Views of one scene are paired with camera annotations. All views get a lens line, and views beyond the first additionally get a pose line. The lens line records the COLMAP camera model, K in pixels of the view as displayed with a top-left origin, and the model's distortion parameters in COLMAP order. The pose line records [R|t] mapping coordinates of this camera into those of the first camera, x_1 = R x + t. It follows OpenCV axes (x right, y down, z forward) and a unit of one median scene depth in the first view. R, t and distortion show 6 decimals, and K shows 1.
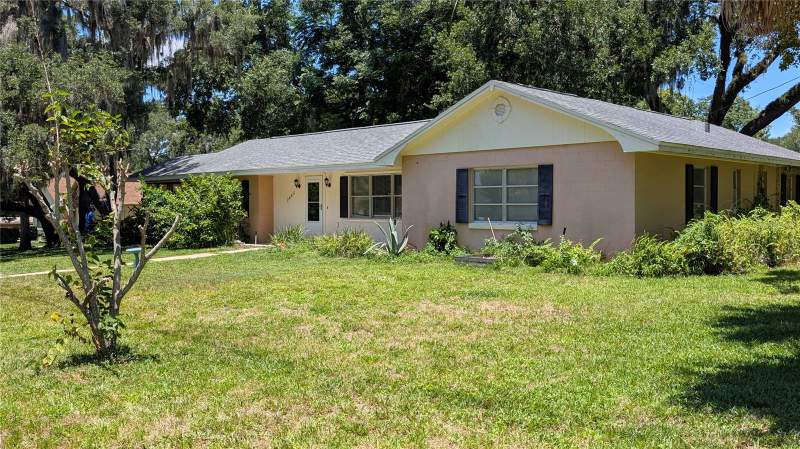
lens RADIAL K [[477.6, 0, 403.0], [0, 477.6, 223.2], [0, 0, 1]] dist [0.006933, -0.001724]
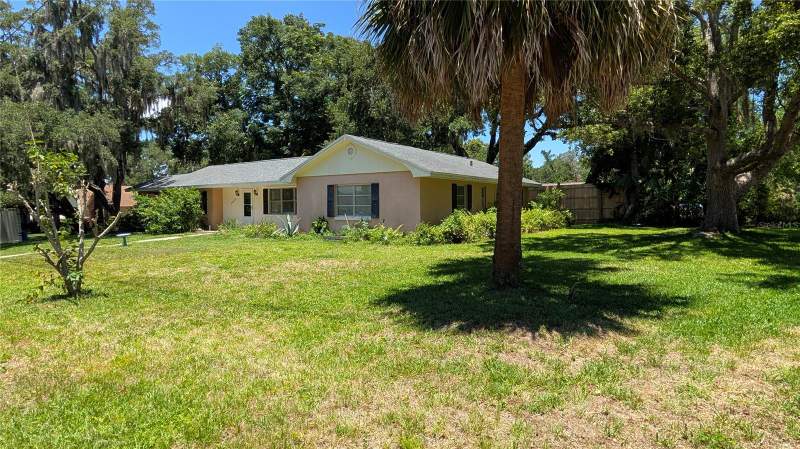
lens RADIAL K [[307.9, 0, 396.8], [0, 307.9, 220.2], [0, 0, 1]] dist [-0.001762, 0.000210]
pose [[0.992152, -0.008834, 0.124725, 0.197023], [0.007782, 0.999930, 0.008916, 0.003910], [-0.124795, -0.007875, 0.992151, -0.118387]]
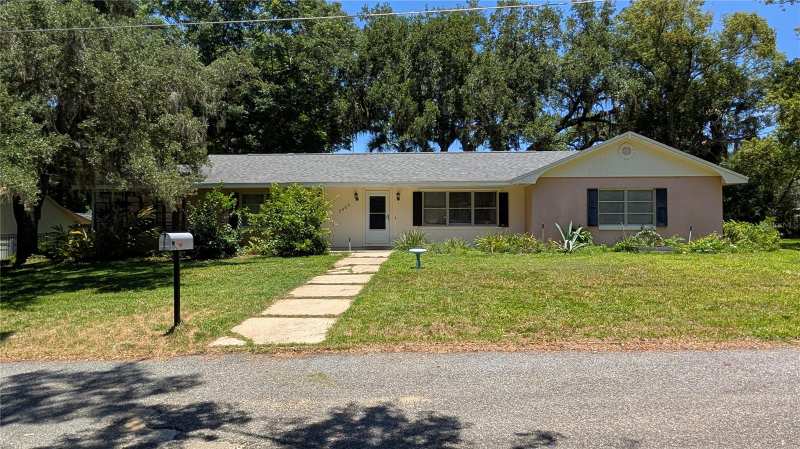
lens RADIAL K [[307.9, 0, 400.1], [0, 307.9, 227.8], [0, 0, 1]] dist [-0.001762, 0.000210]
pose [[0.845356, -0.003095, 0.534194, -0.829338], [0.015586, 0.999700, -0.018873, 0.012376], [-0.533975, 0.024280, 0.845151, 0.503159]]
